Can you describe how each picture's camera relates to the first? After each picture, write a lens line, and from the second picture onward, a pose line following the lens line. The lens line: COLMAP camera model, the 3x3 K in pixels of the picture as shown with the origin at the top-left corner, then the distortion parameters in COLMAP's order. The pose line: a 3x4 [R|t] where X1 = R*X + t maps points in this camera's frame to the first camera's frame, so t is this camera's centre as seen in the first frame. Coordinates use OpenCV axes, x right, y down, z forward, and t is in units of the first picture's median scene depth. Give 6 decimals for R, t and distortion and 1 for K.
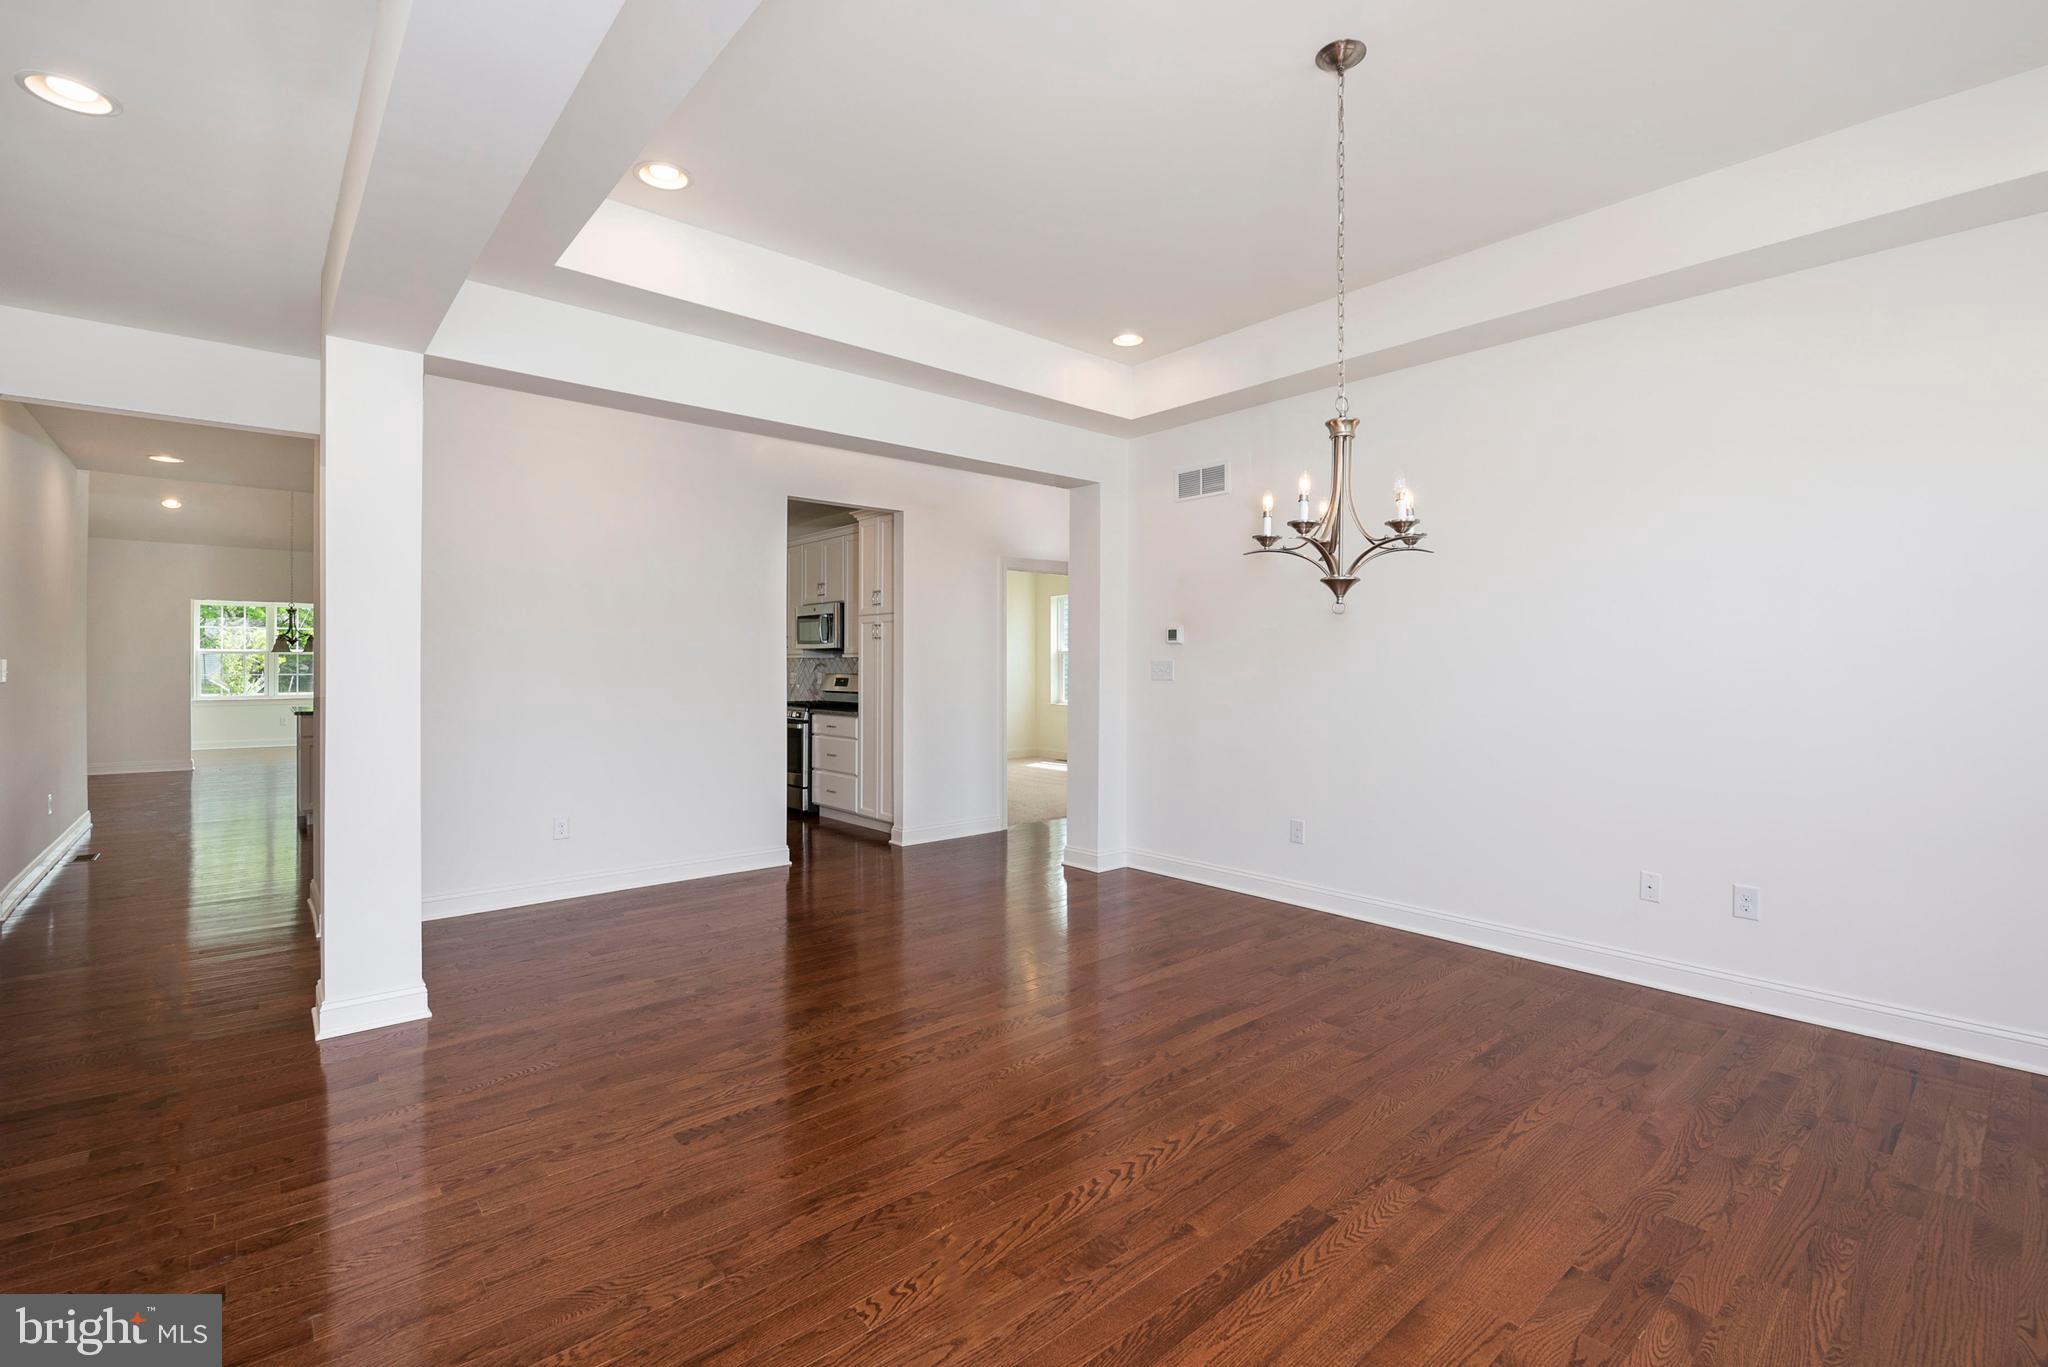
lens RADIAL K [[887.9, 0, 1006.9], [0, 887.9, 664.8], [0, 0, 1]] dist [-0.000657, -0.009024]
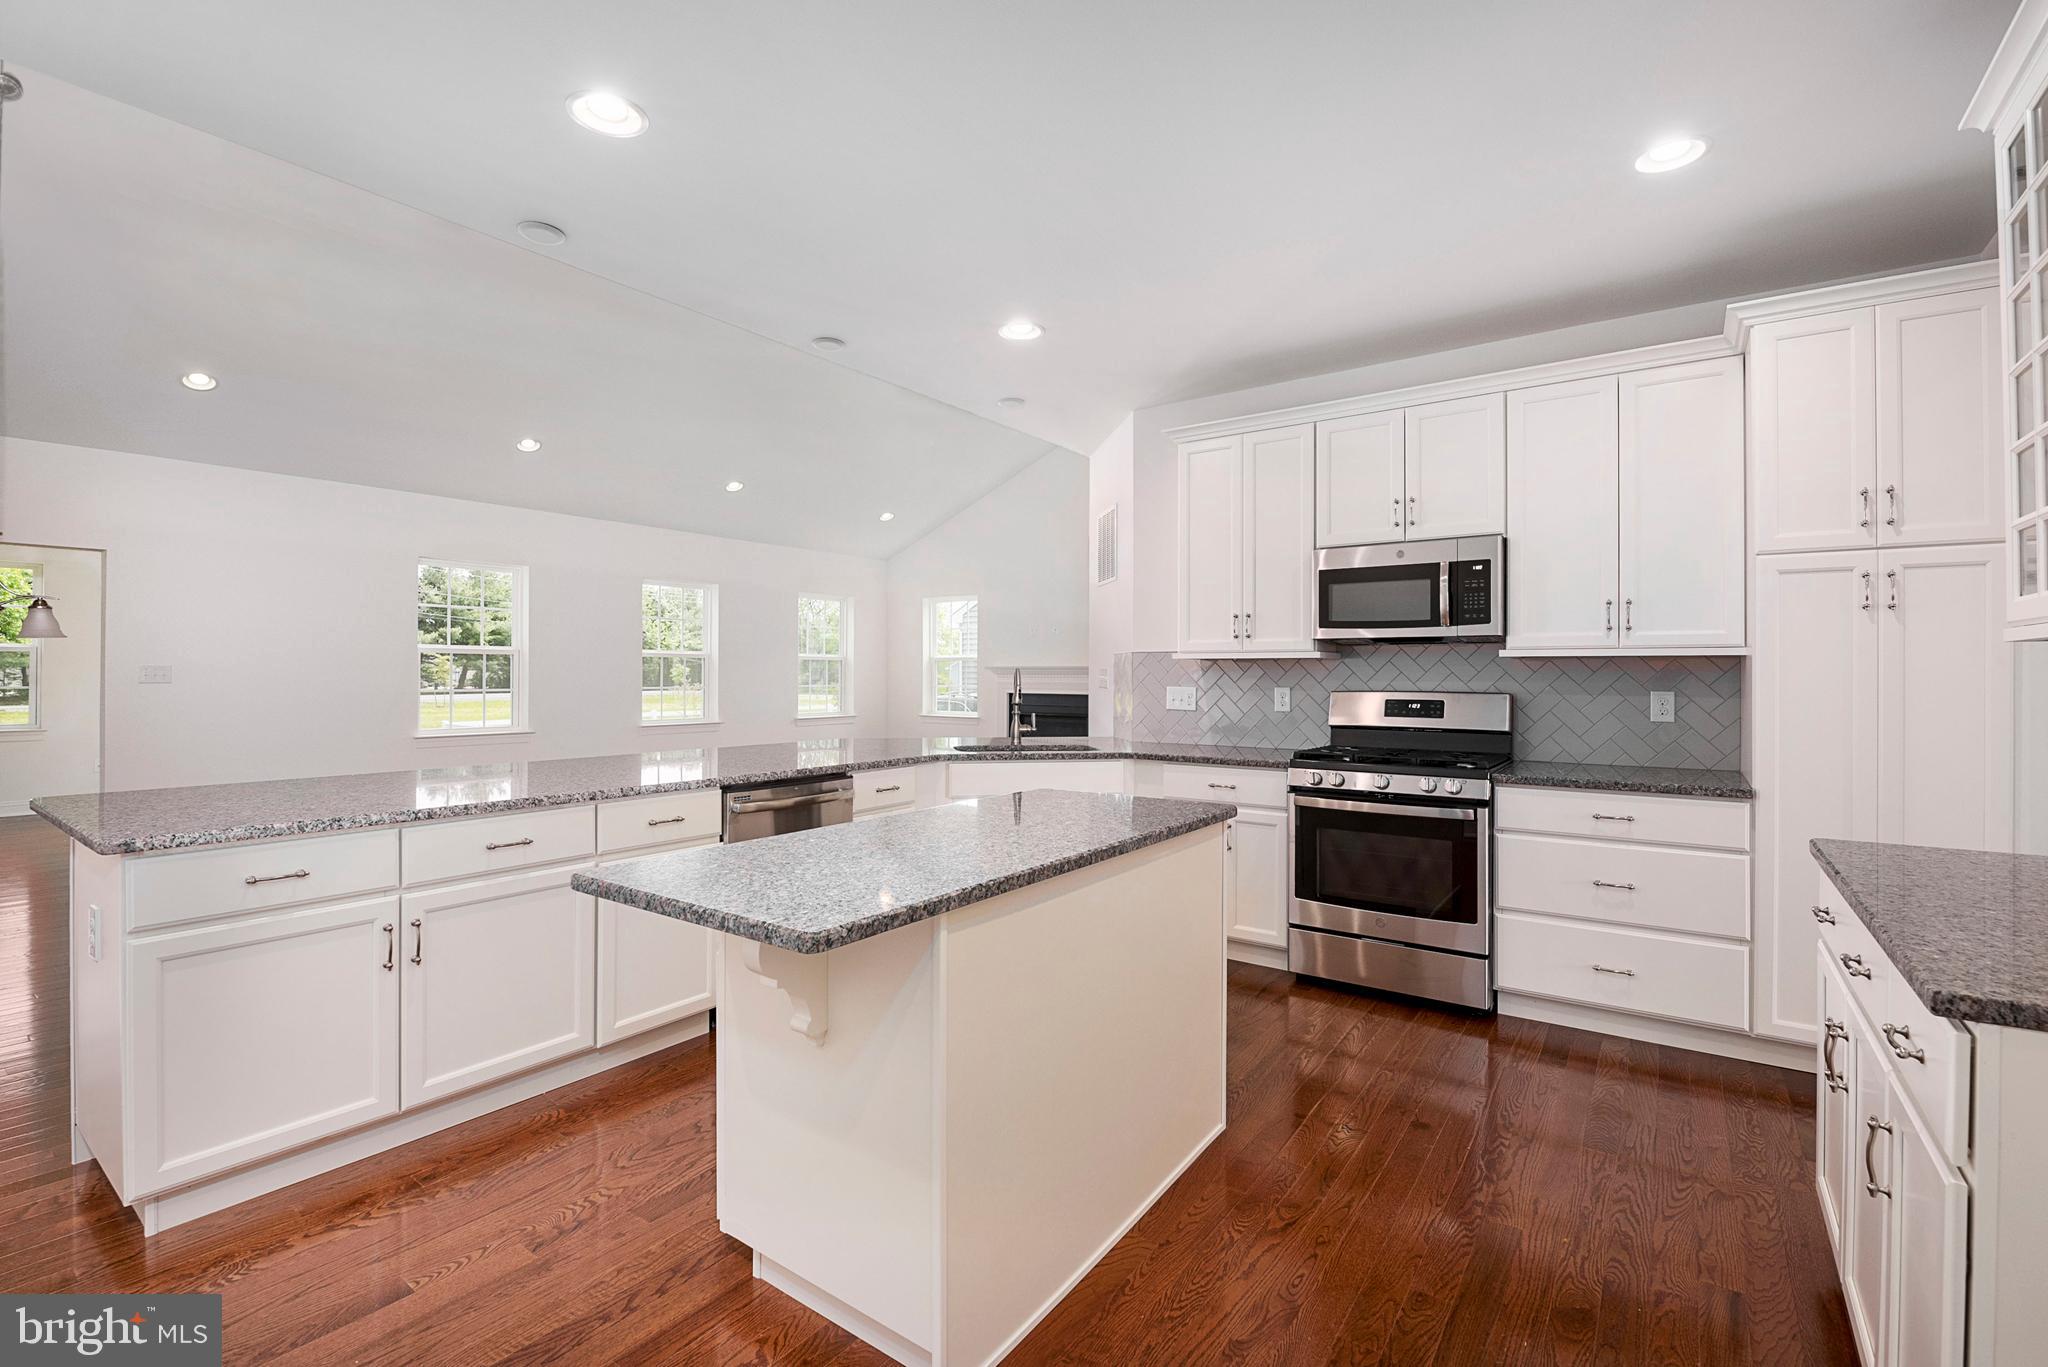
lens RADIAL K [[921.8, 0, 994.5], [0, 921.8, 673.8], [0, 0, 1]] dist [-0.000340, -0.000207]
pose [[0.977549, 0.003796, 0.210673, -0.558988], [-0.004214, 0.999990, 0.001537, 0.000445], [-0.210665, -0.002390, 0.977555, 0.605169]]
